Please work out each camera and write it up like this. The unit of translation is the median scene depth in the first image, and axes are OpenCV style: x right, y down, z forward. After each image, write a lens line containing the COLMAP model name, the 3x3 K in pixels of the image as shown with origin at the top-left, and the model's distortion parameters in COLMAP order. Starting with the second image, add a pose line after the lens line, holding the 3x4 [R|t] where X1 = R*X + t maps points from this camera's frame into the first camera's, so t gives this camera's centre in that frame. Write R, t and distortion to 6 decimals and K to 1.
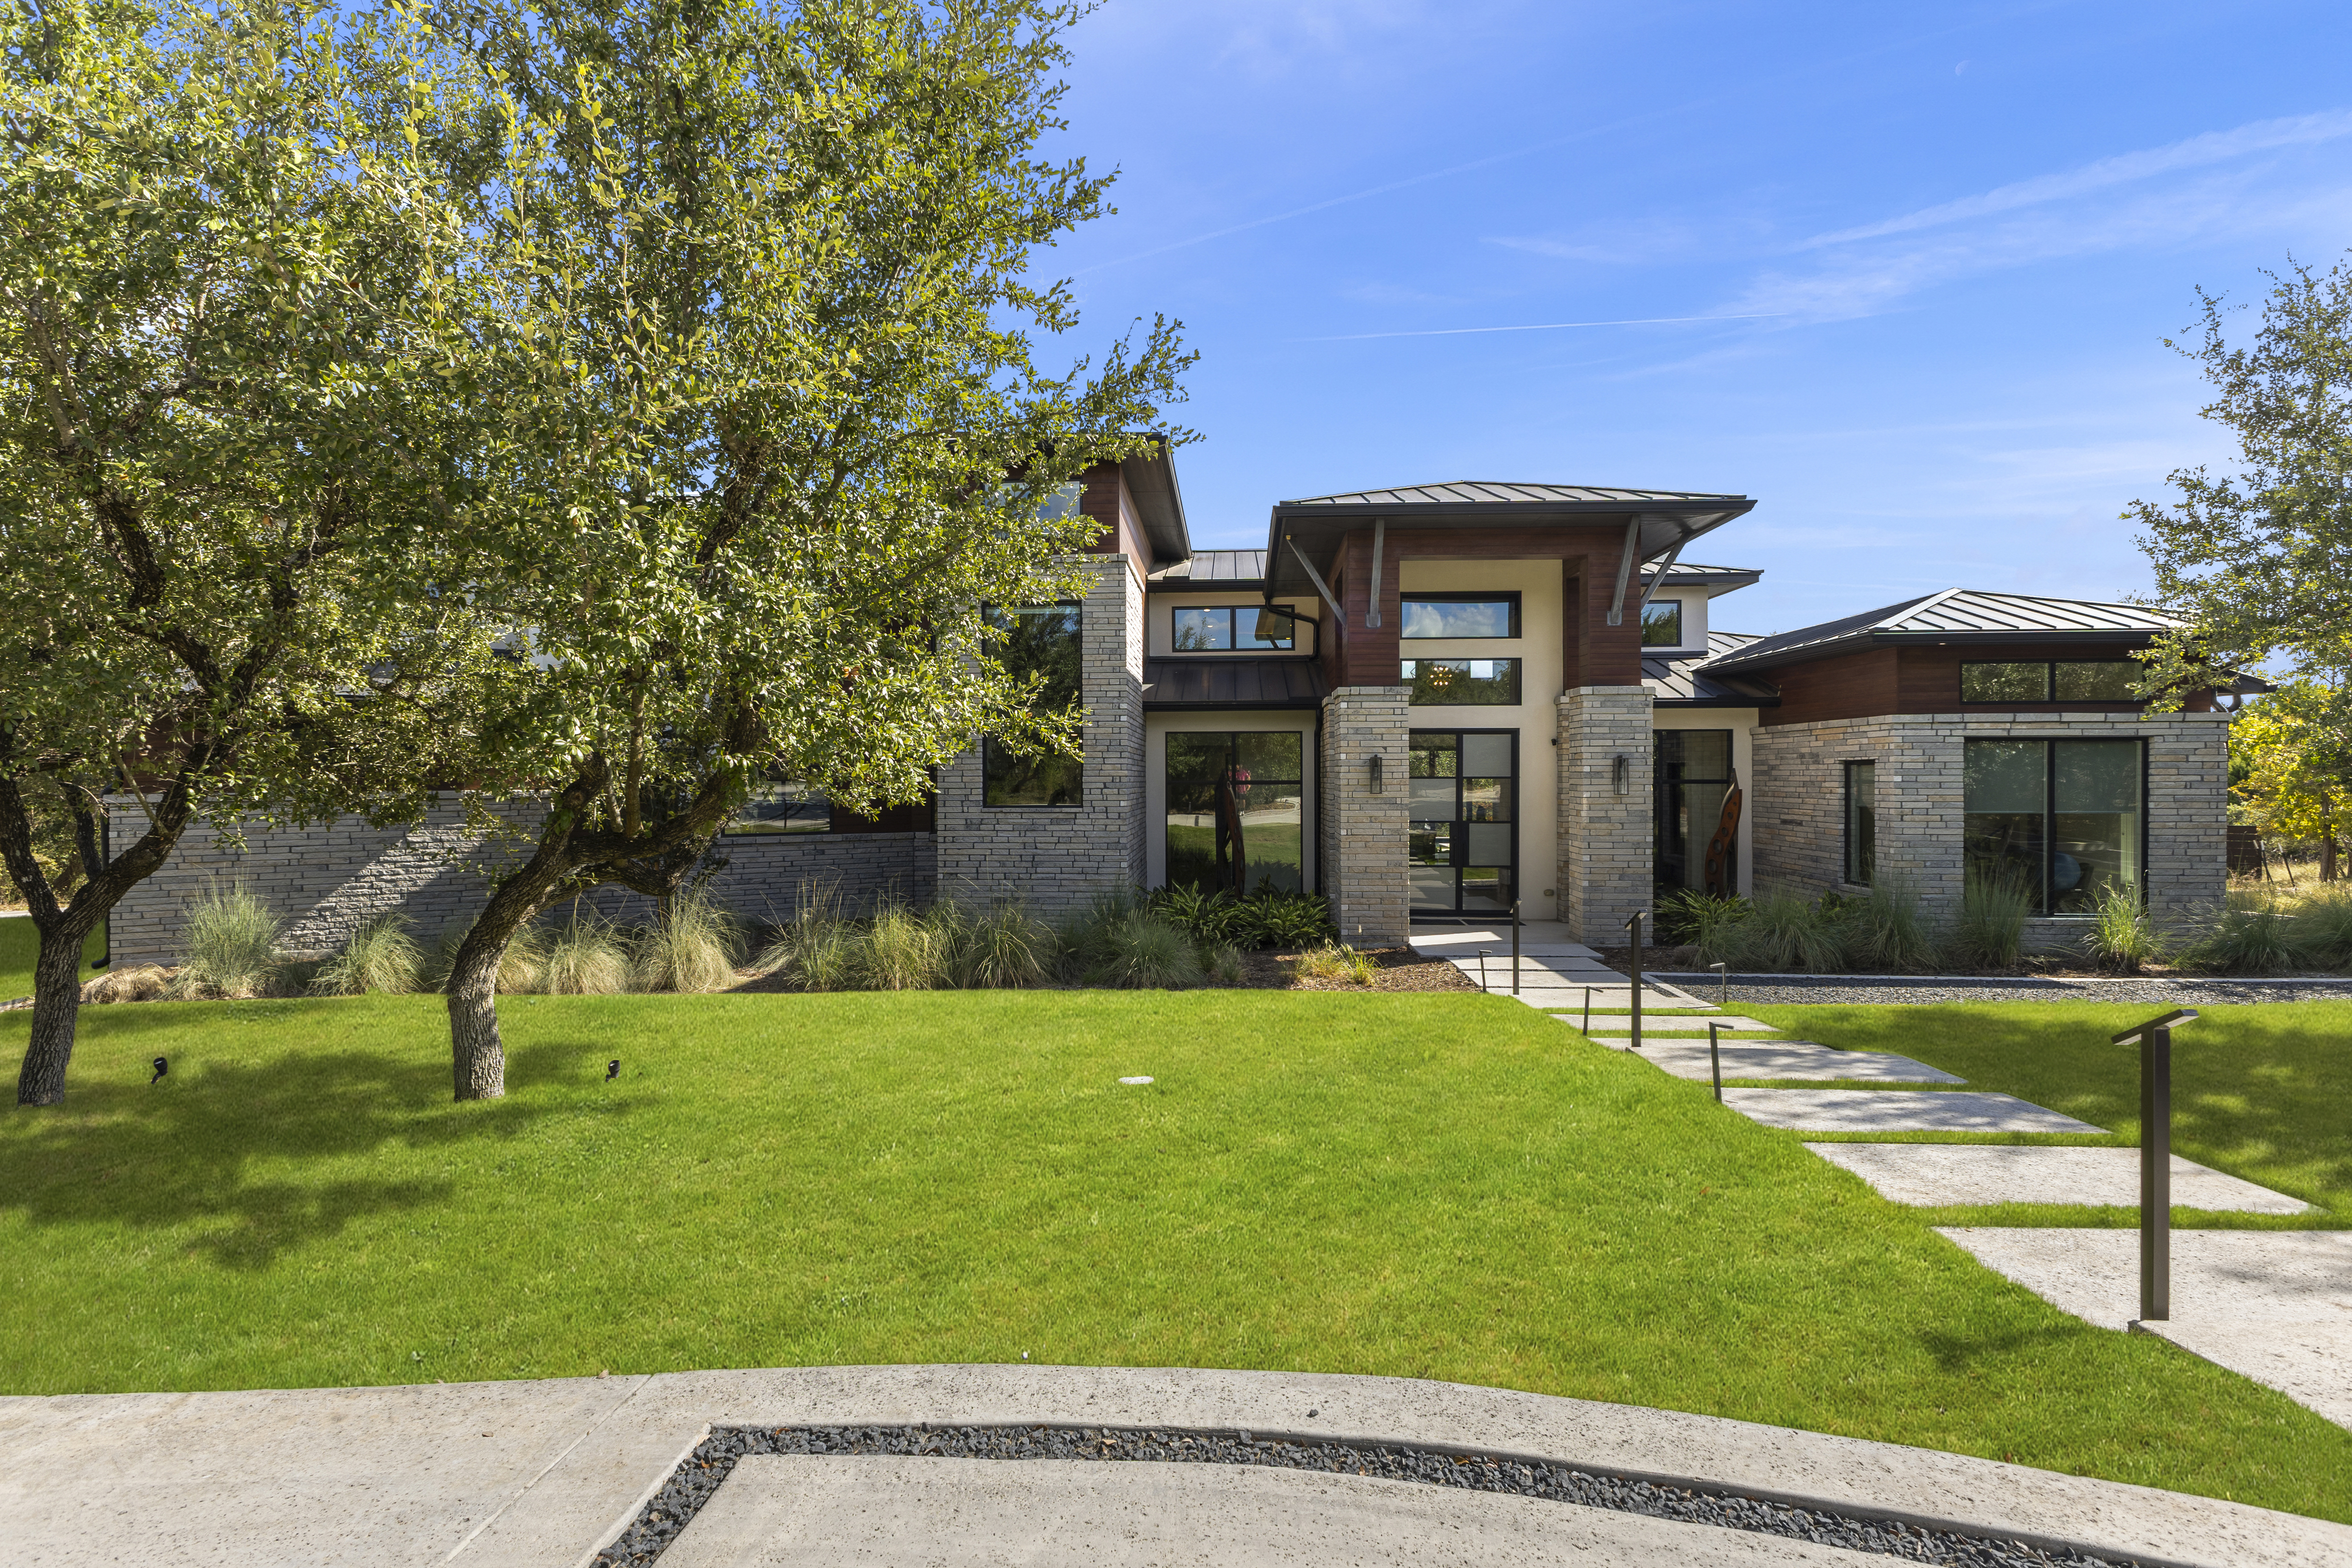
lens RADIAL K [[1095.6, 0, 1176.0], [0, 1095.6, 779.7], [0, 0, 1]] dist [0.011453, 0.000714]
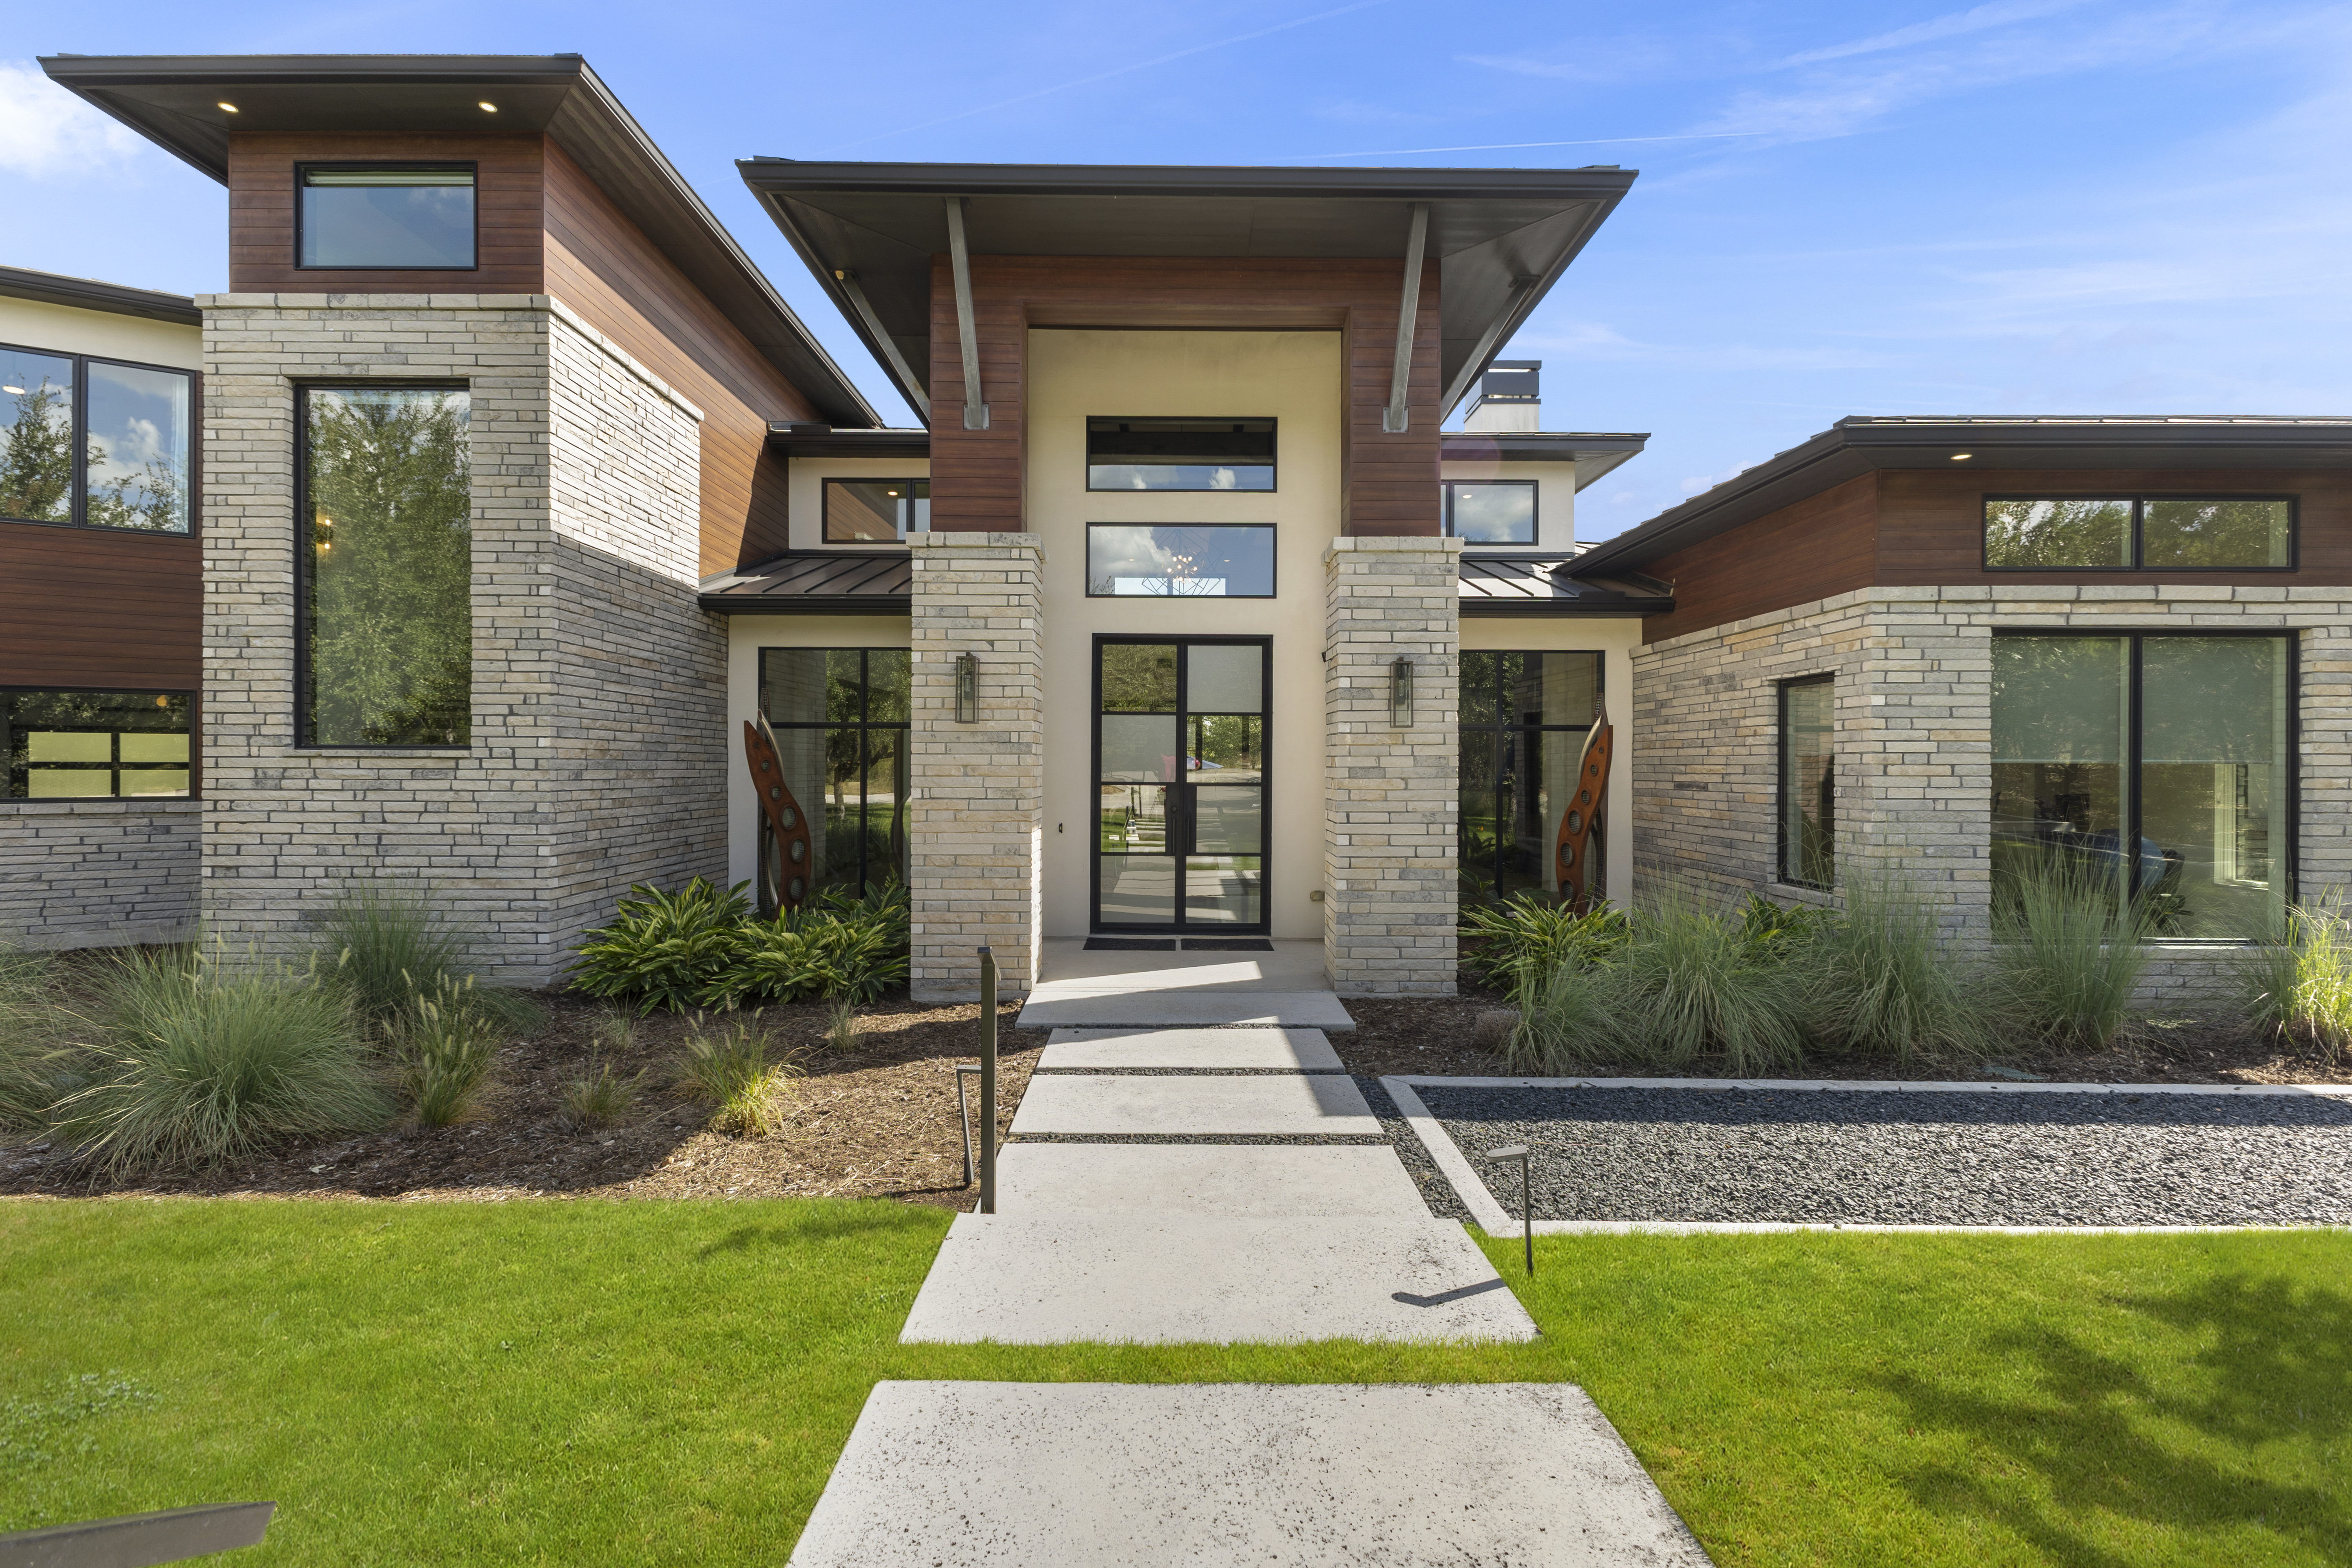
lens RADIAL K [[1021.6, 0, 1174.6], [0, 1021.6, 764.5], [0, 0, 1]] dist [0.013375, -0.002351]
pose [[0.998553, 0.006084, 0.053431, 0.257171], [-0.005666, 0.999952, -0.007960, 0.036869], [-0.053477, 0.007646, 0.998540, 0.474945]]
